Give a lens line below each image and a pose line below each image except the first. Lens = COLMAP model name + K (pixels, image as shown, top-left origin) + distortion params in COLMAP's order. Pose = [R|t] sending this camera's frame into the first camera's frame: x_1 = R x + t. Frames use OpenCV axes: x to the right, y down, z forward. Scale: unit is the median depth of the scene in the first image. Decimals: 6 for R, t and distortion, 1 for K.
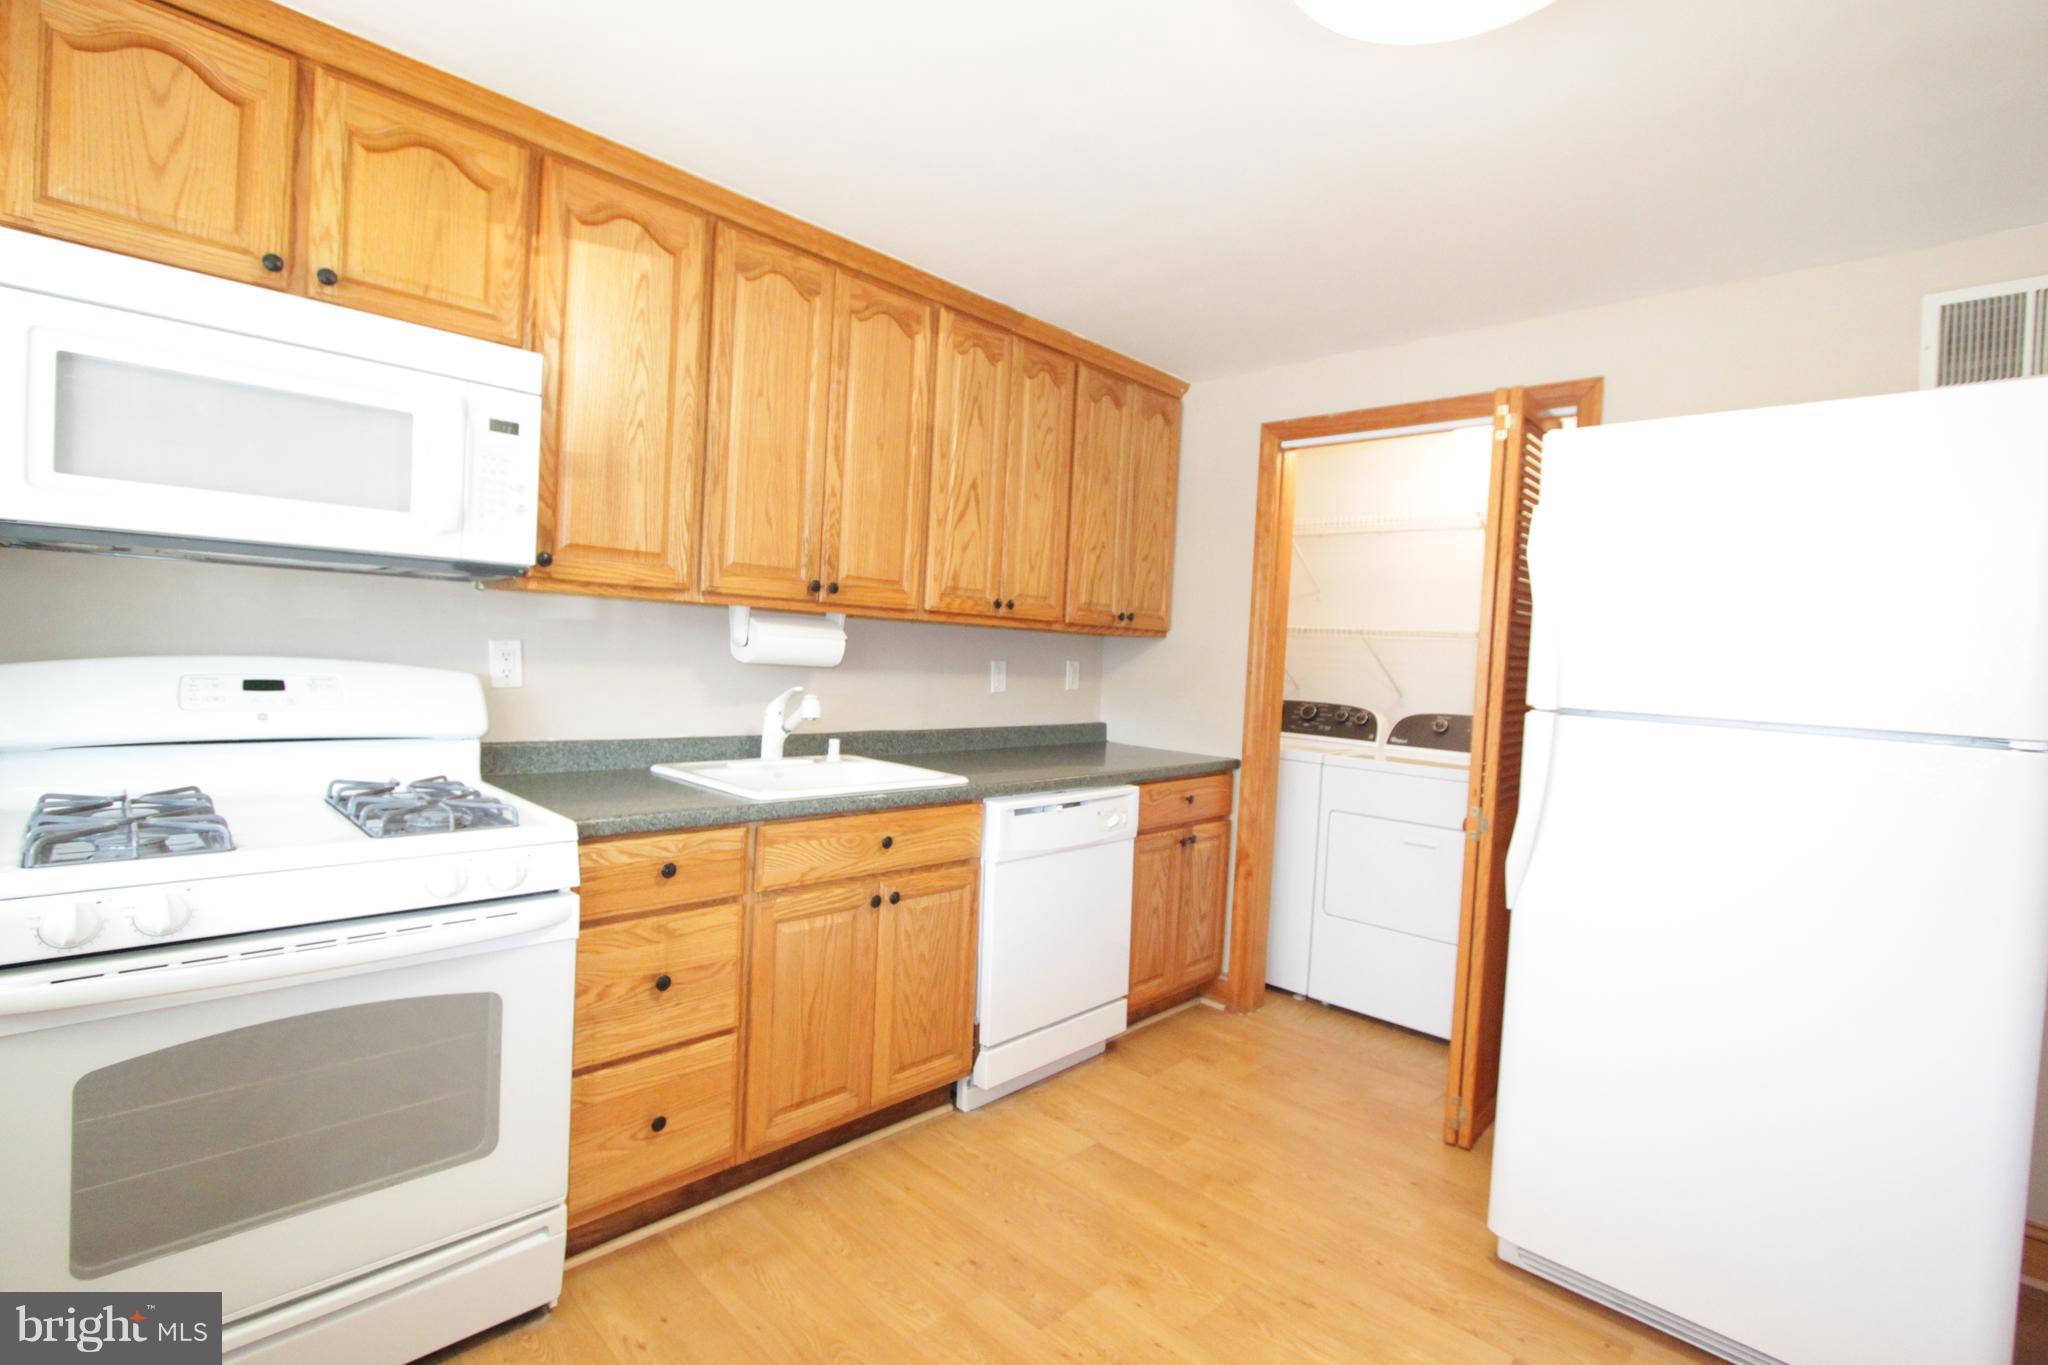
lens RADIAL K [[942.6, 0, 1021.1], [0, 942.6, 679.2], [0, 0, 1]] dist [-0.018698, 0.002045]
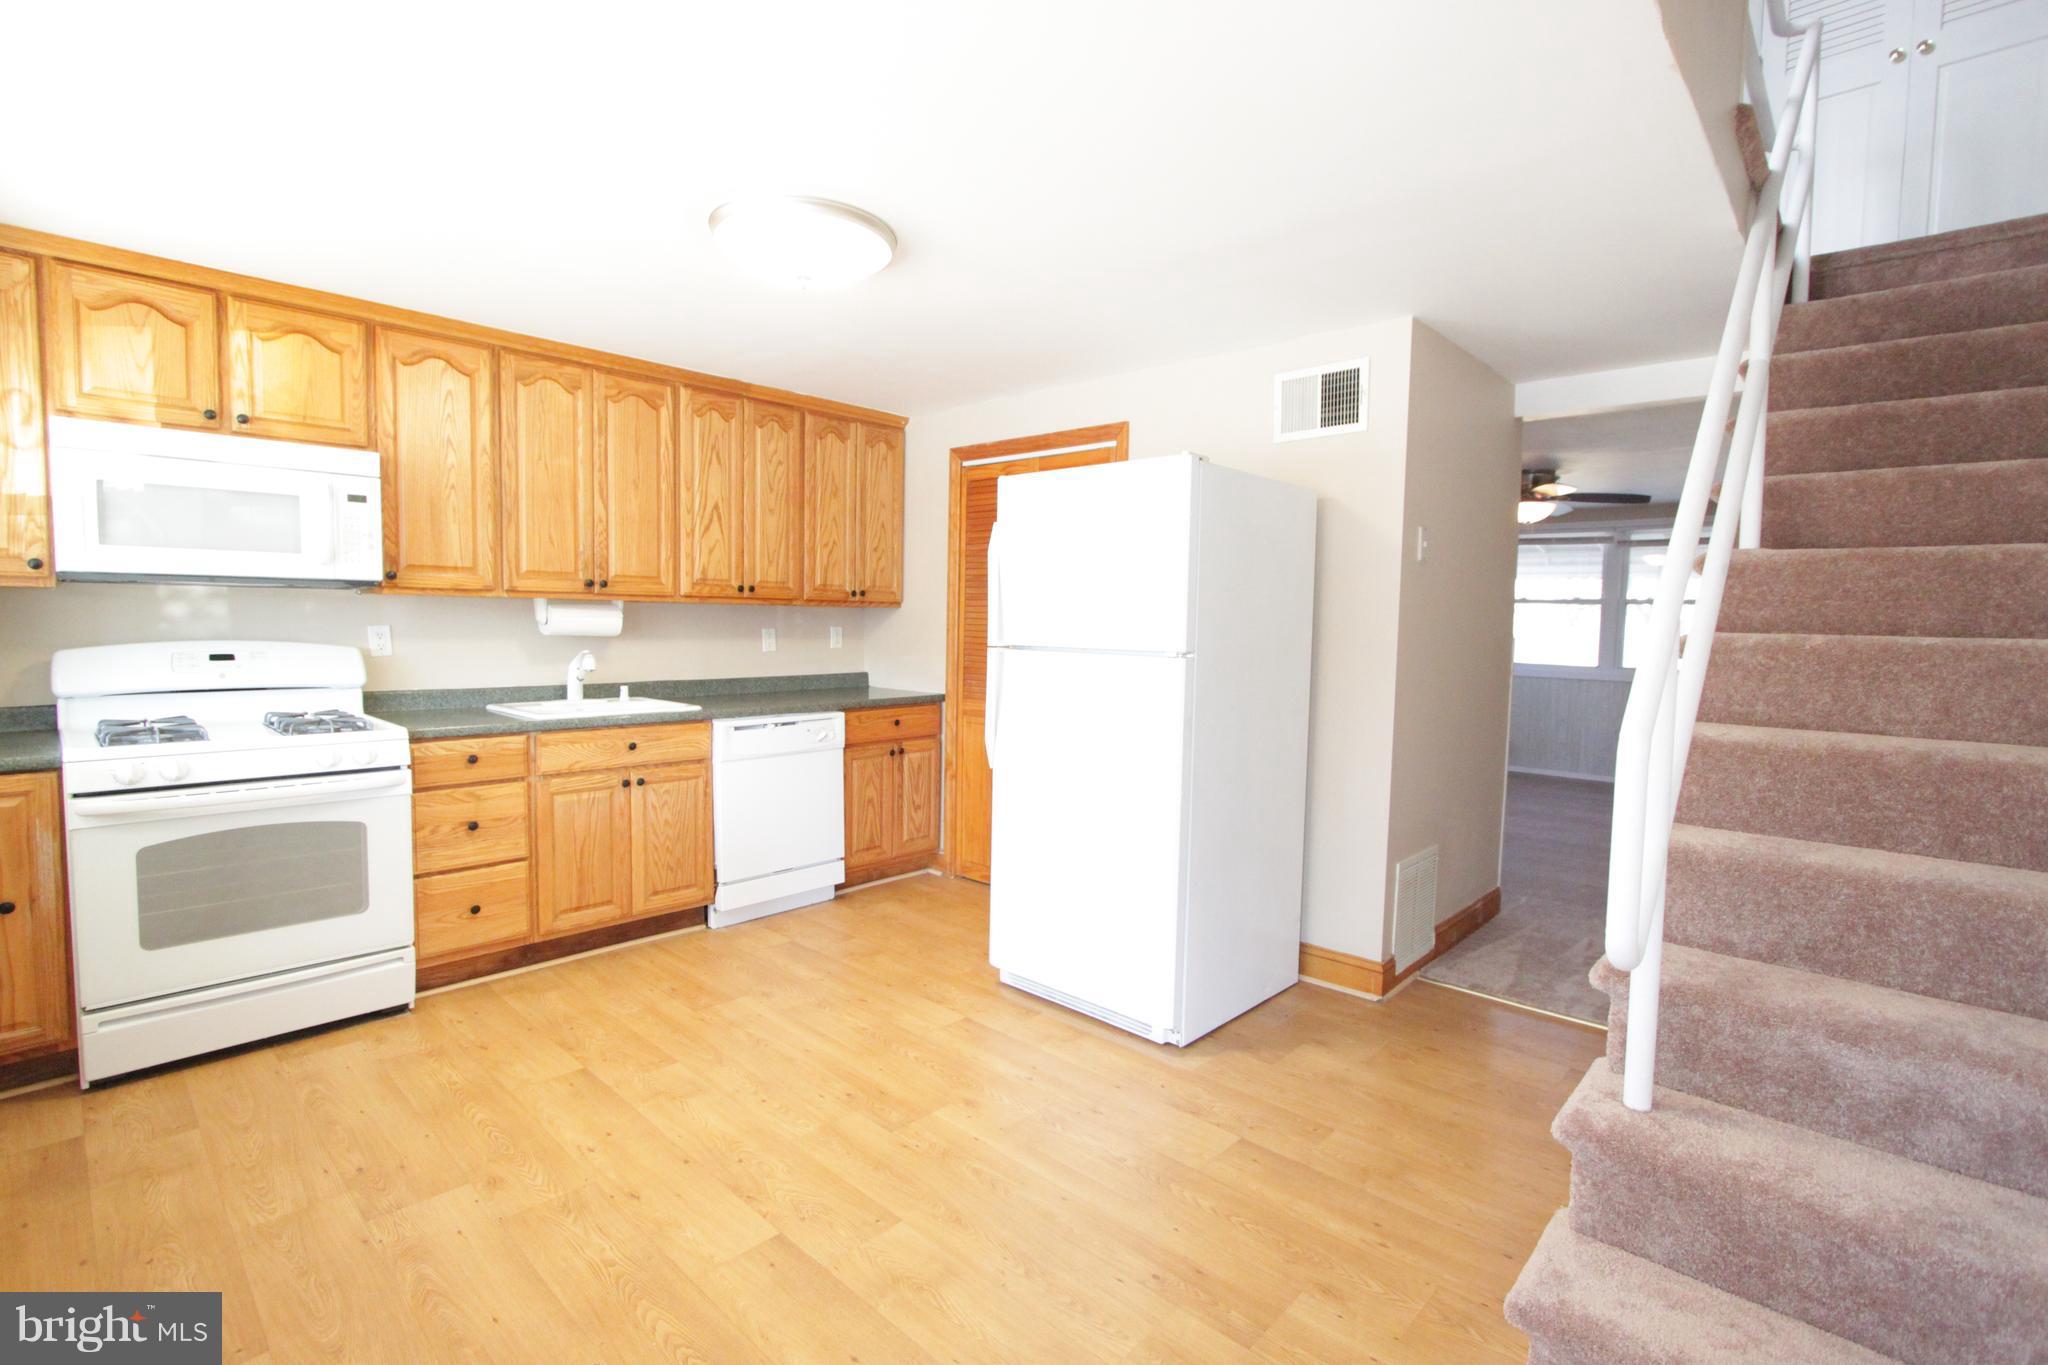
lens RADIAL K [[941.8, 0, 1024.0], [0, 941.8, 682.5], [0, 0, 1]] dist [-0.014857, 0.000682]
pose [[0.999201, -0.033794, 0.021336, 0.467183], [0.032951, 0.998708, 0.038678, 0.027078], [-0.022615, -0.037944, 0.999024, -0.559257]]
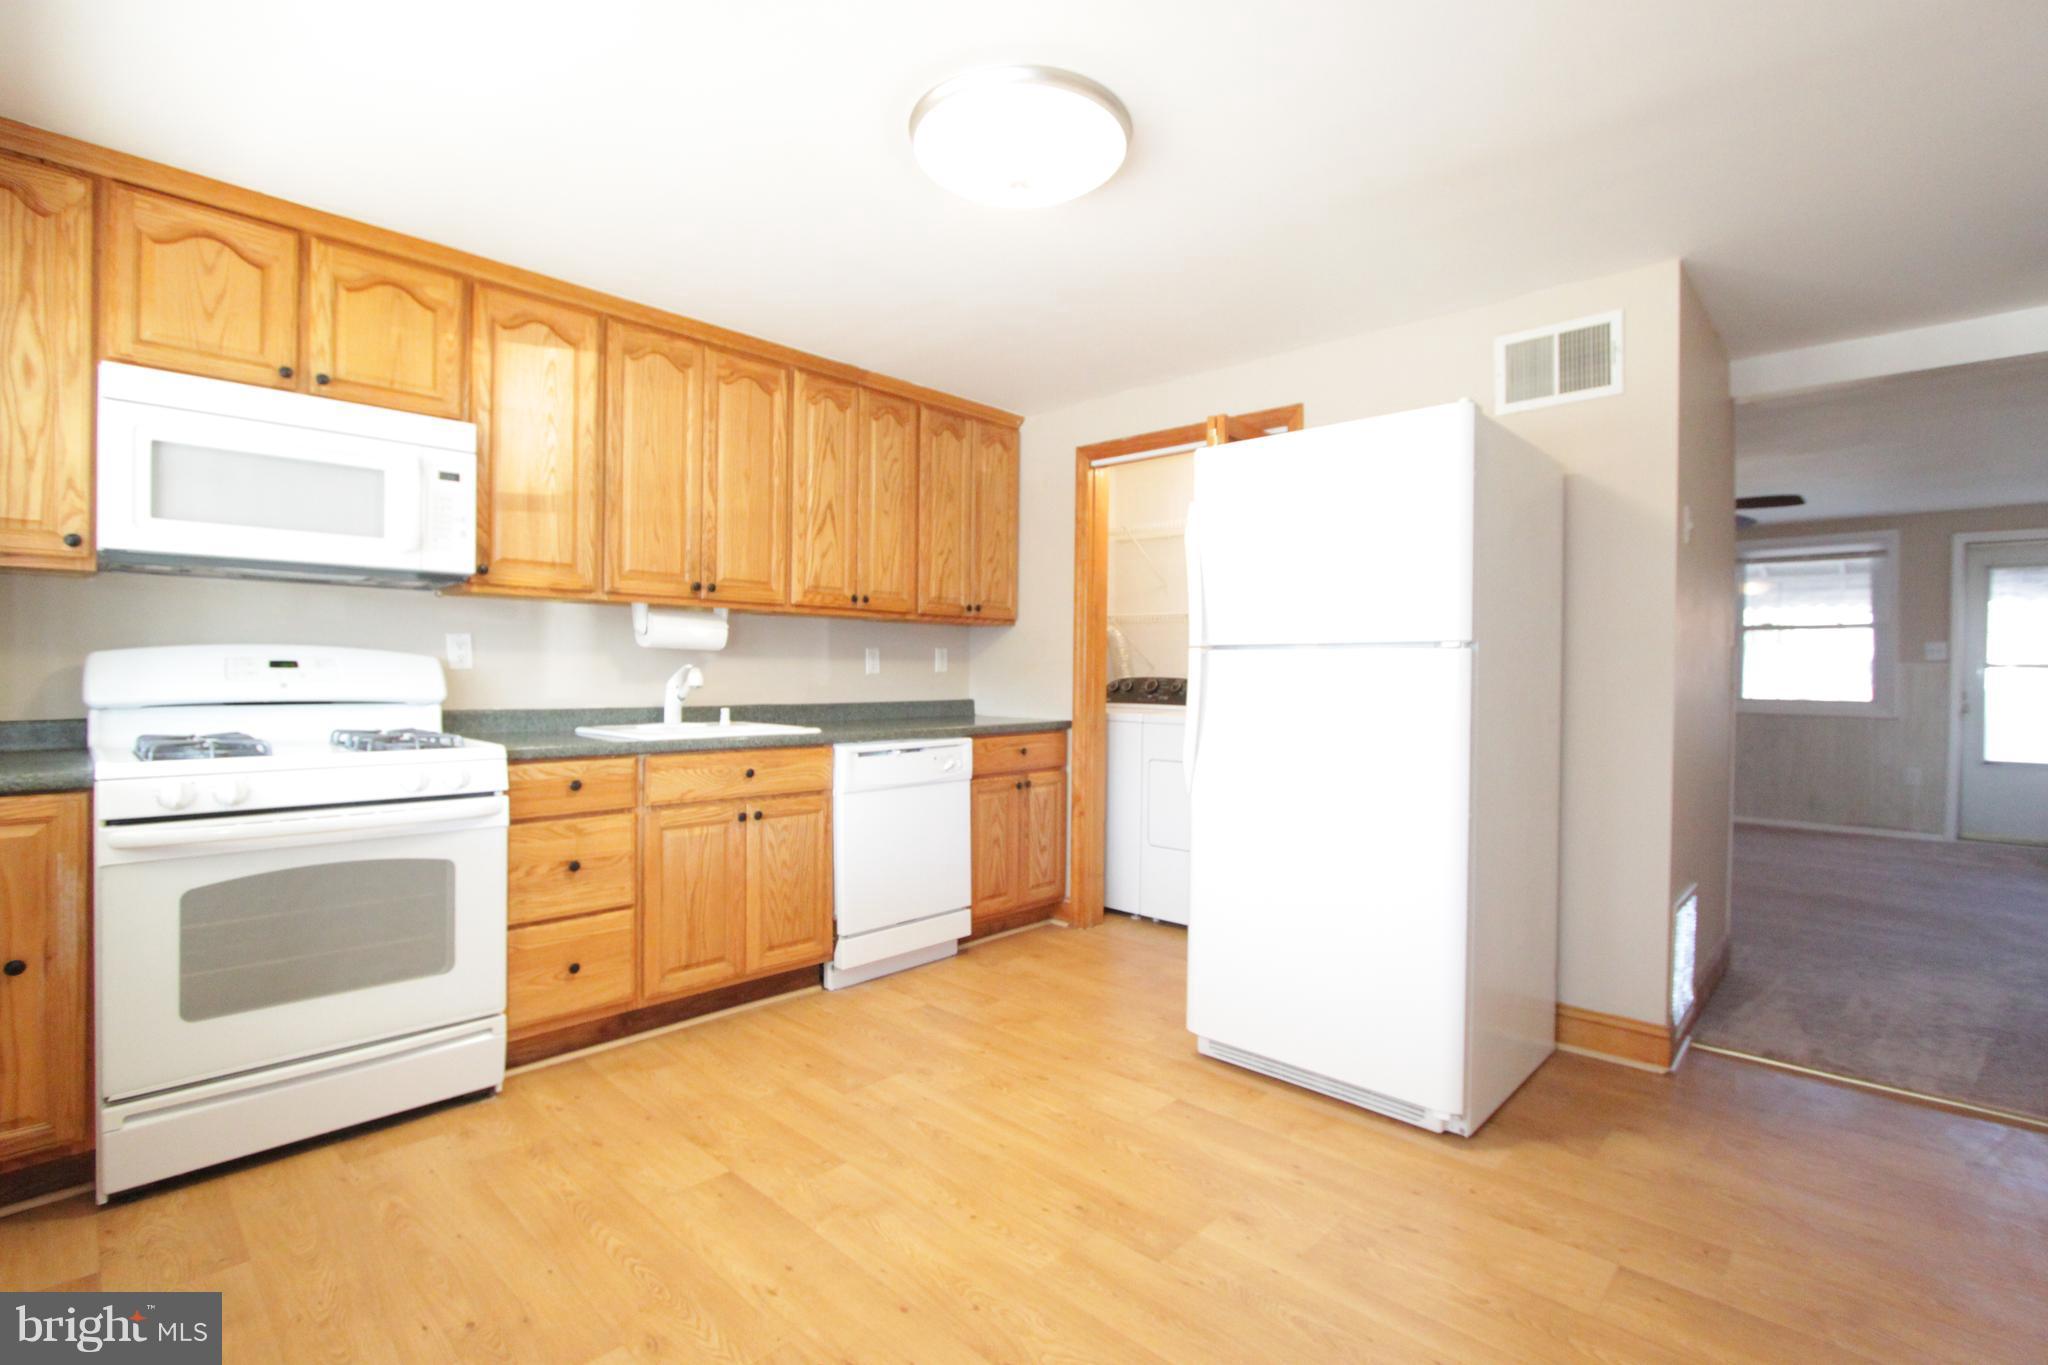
lens RADIAL K [[942.6, 0, 1021.1], [0, 942.6, 679.2], [0, 0, 1]] dist [-0.018698, 0.002045]
pose [[0.999085, -0.040532, 0.013651, 0.223344], [0.040832, 0.998912, -0.022528, 0.083259], [-0.012723, 0.023065, 0.999653, -0.334648]]
